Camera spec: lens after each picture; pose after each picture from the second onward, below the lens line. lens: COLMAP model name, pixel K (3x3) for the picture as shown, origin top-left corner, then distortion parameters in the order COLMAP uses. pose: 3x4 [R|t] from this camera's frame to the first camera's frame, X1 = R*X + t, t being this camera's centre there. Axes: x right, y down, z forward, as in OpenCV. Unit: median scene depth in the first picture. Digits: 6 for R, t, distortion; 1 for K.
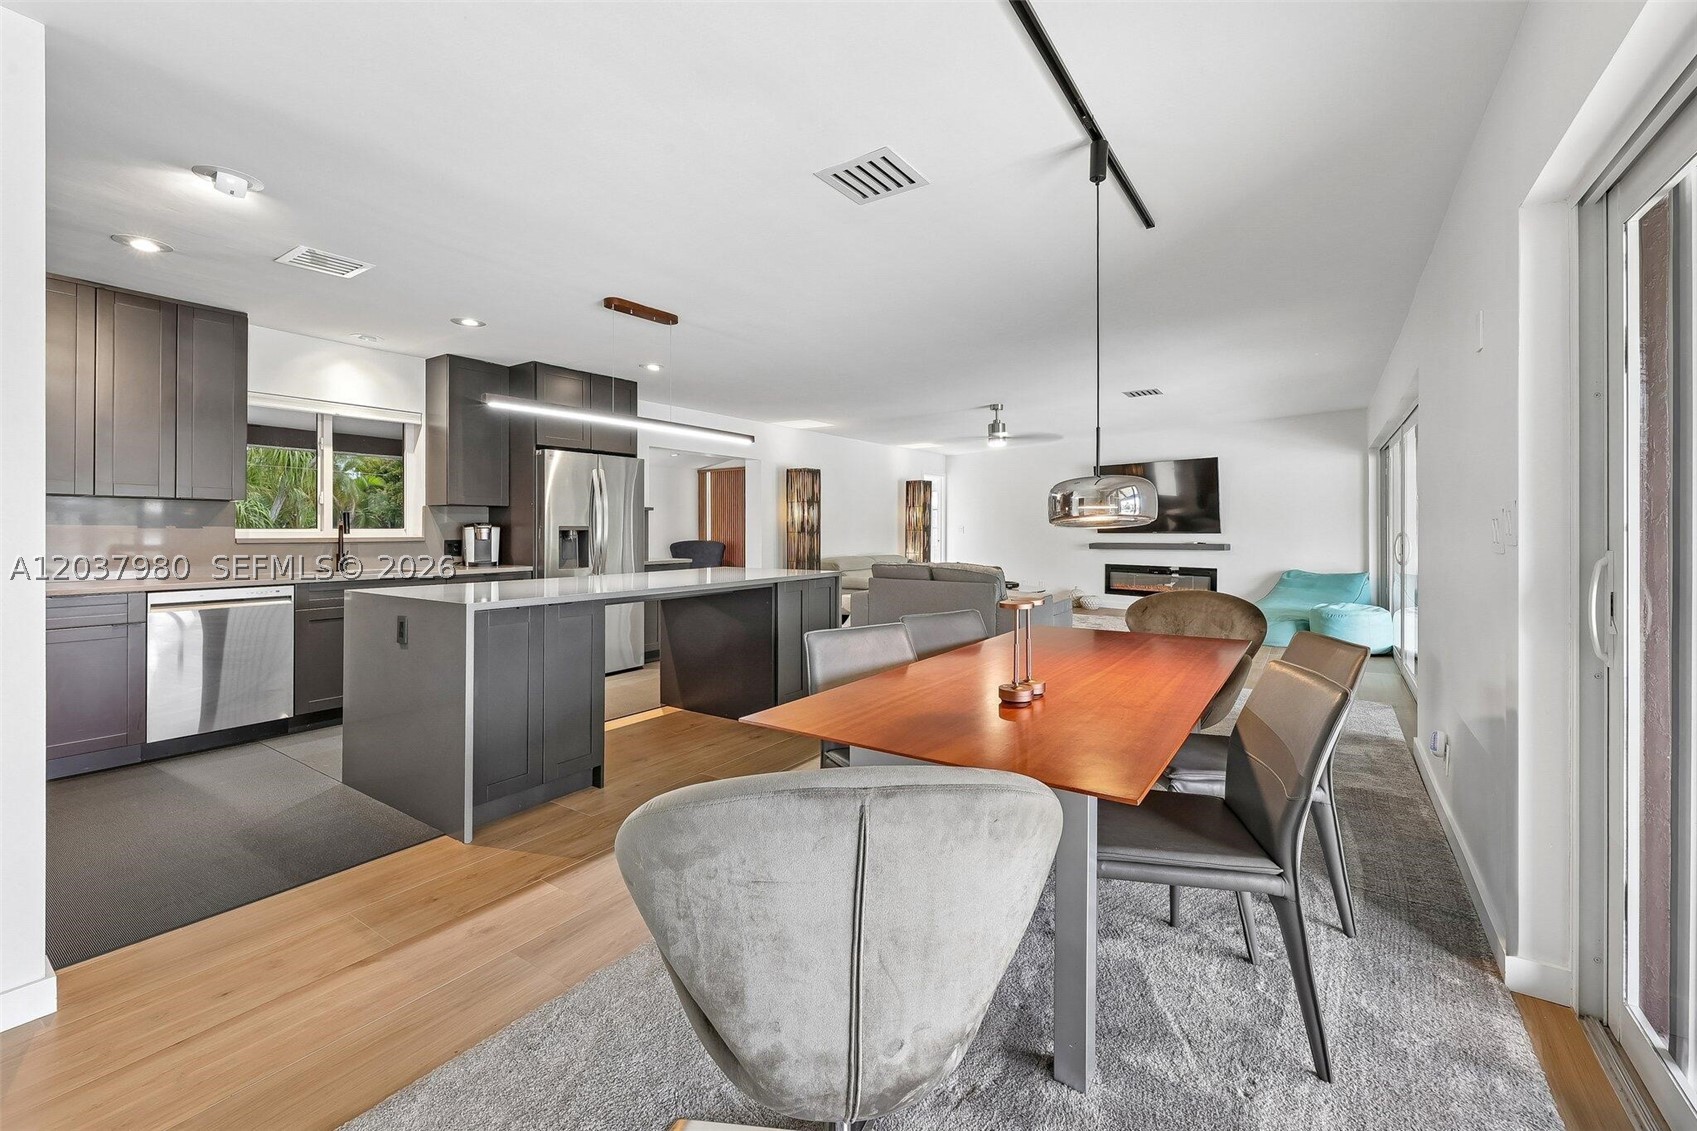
lens RADIAL K [[692.0, 0, 846.3], [0, 692.0, 525.9], [0, 0, 1]] dist [0.003067, 0.000233]
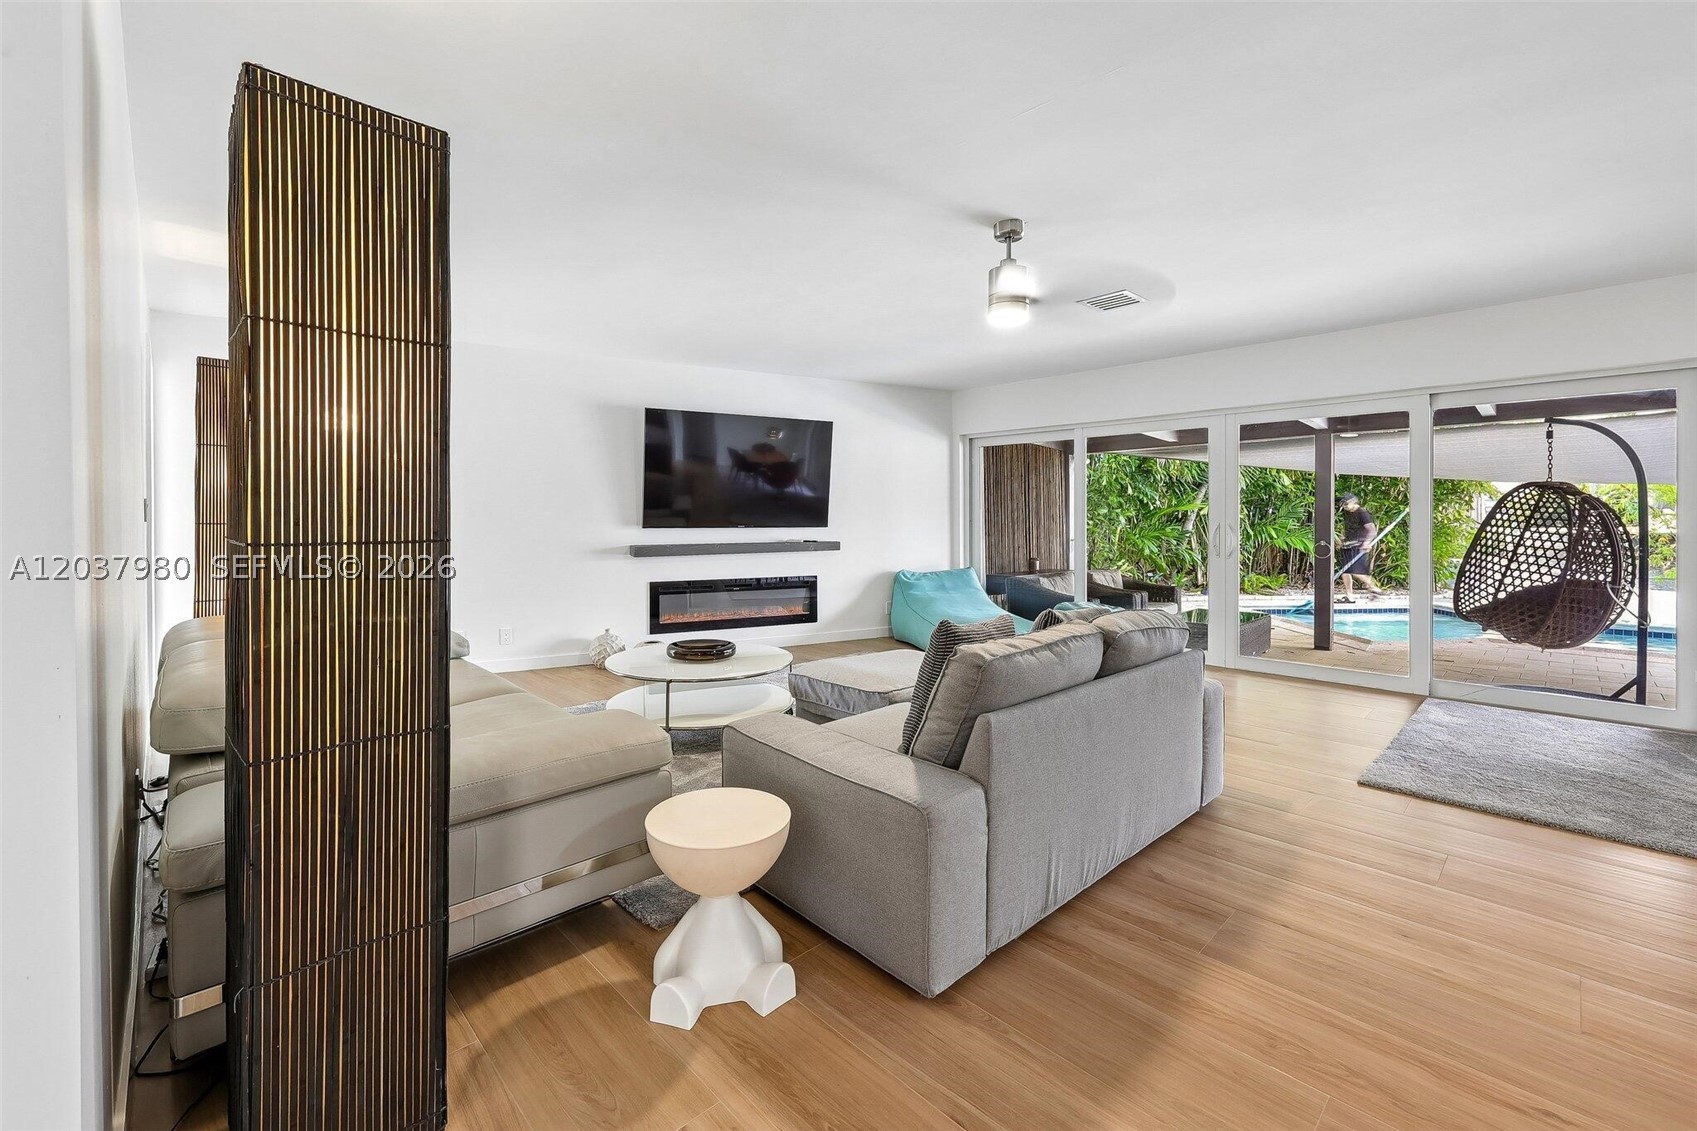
lens RADIAL K [[707.7, 0, 846.6], [0, 707.7, 509.1], [0, 0, 1]] dist [0.001970, 0.000245]
pose [[0.189563, 0.019706, 0.981671, -0.206437], [-0.002522, 0.999805, -0.019583, 0.007570], [-0.981865, 0.001237, 0.189576, 0.951177]]
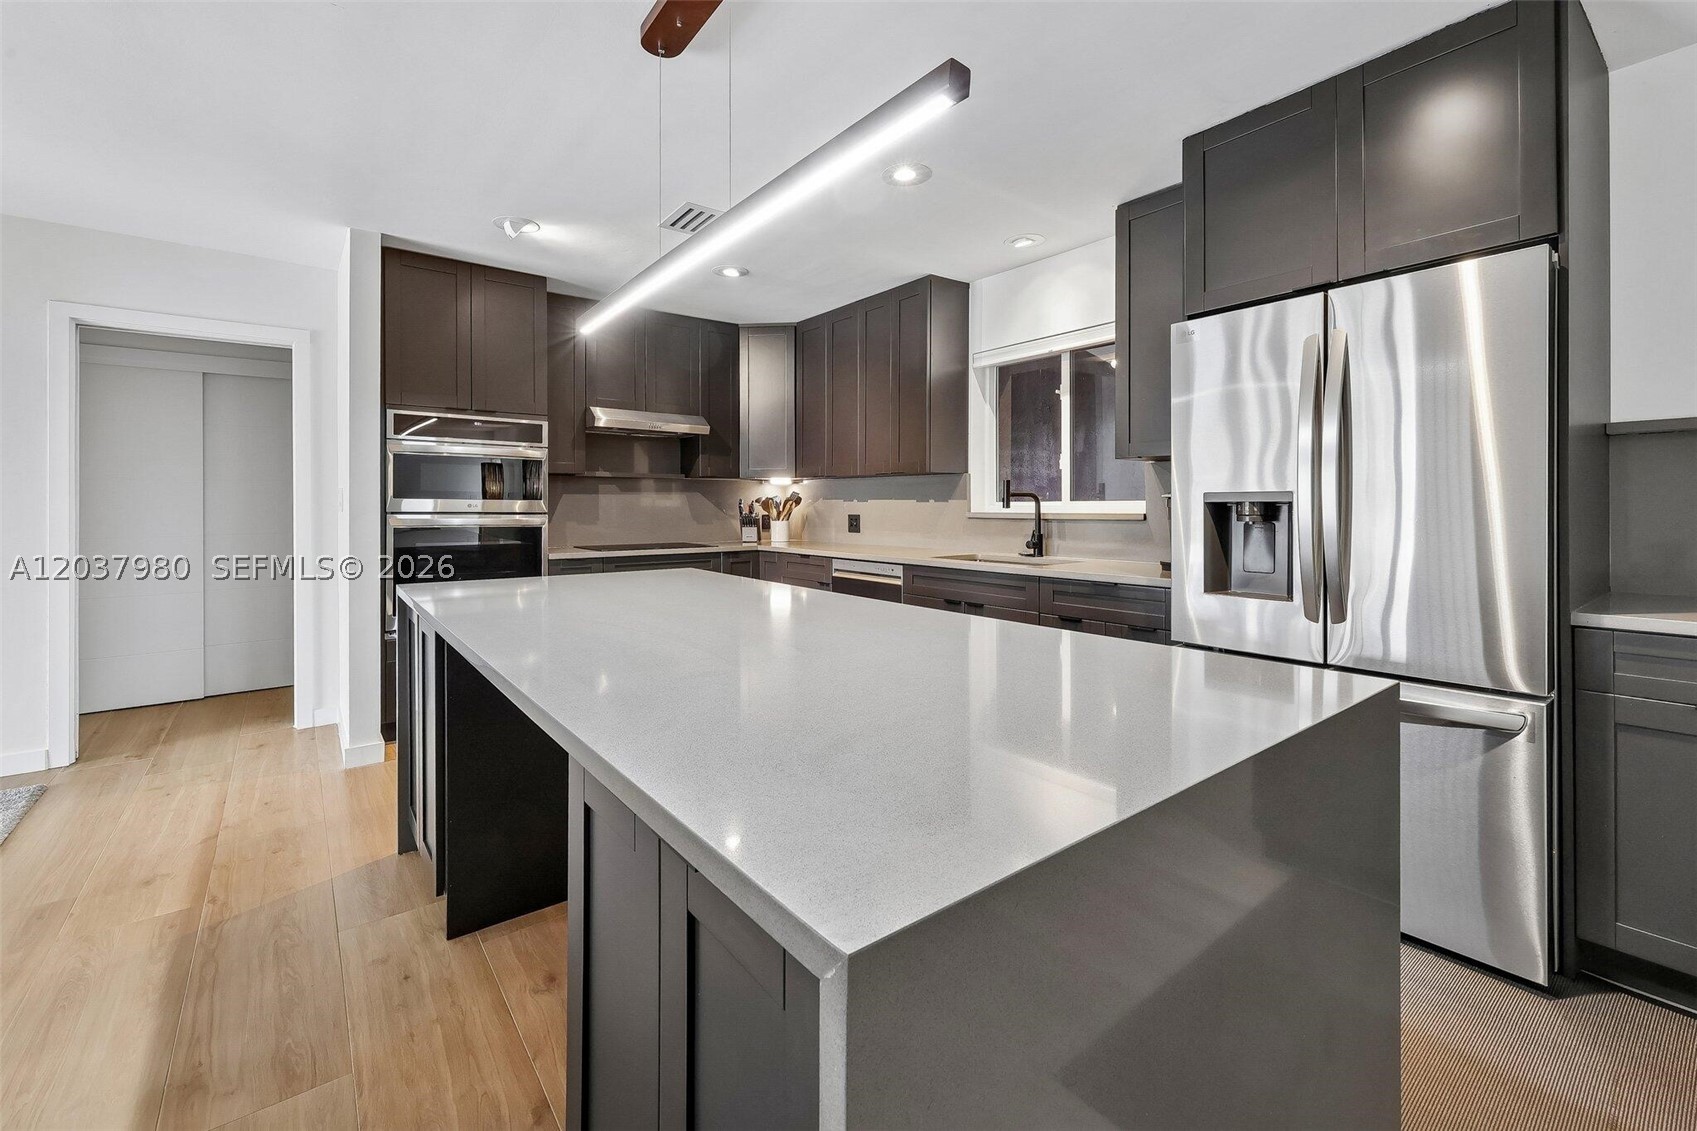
lens RADIAL K [[707.7, 0, 846.6], [0, 707.7, 509.1], [0, 0, 1]] dist [0.001970, 0.000245]
pose [[-0.294979, 0.006975, -0.955478, 0.053558], [0.007316, 0.999961, 0.005041, 0.004559], [0.955476, -0.005504, -0.295019, 0.631317]]
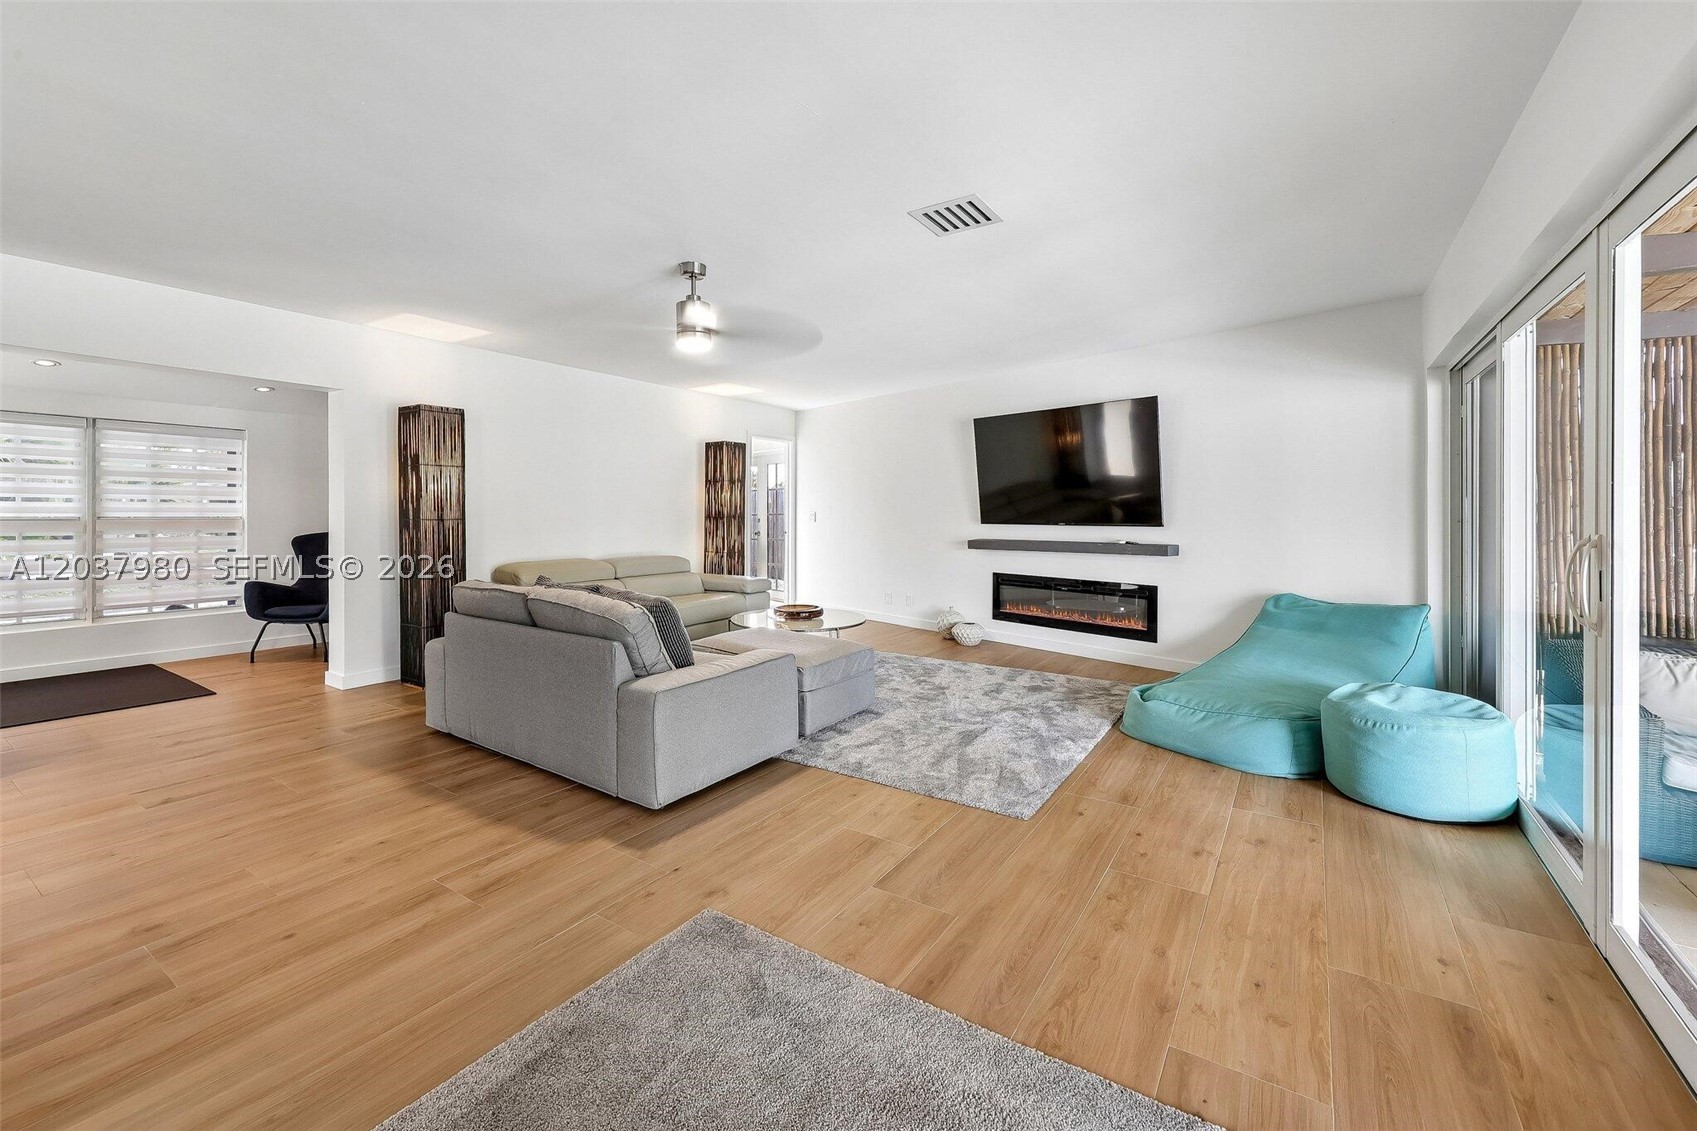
lens RADIAL K [[707.7, 0, 846.6], [0, 707.7, 509.1], [0, 0, 1]] dist [0.001970, 0.000245]
pose [[0.999860, 0.006719, 0.015343, 0.300803], [-0.006656, 0.999969, -0.004157, 0.000450], [-0.015370, 0.004055, 0.999874, 0.463159]]
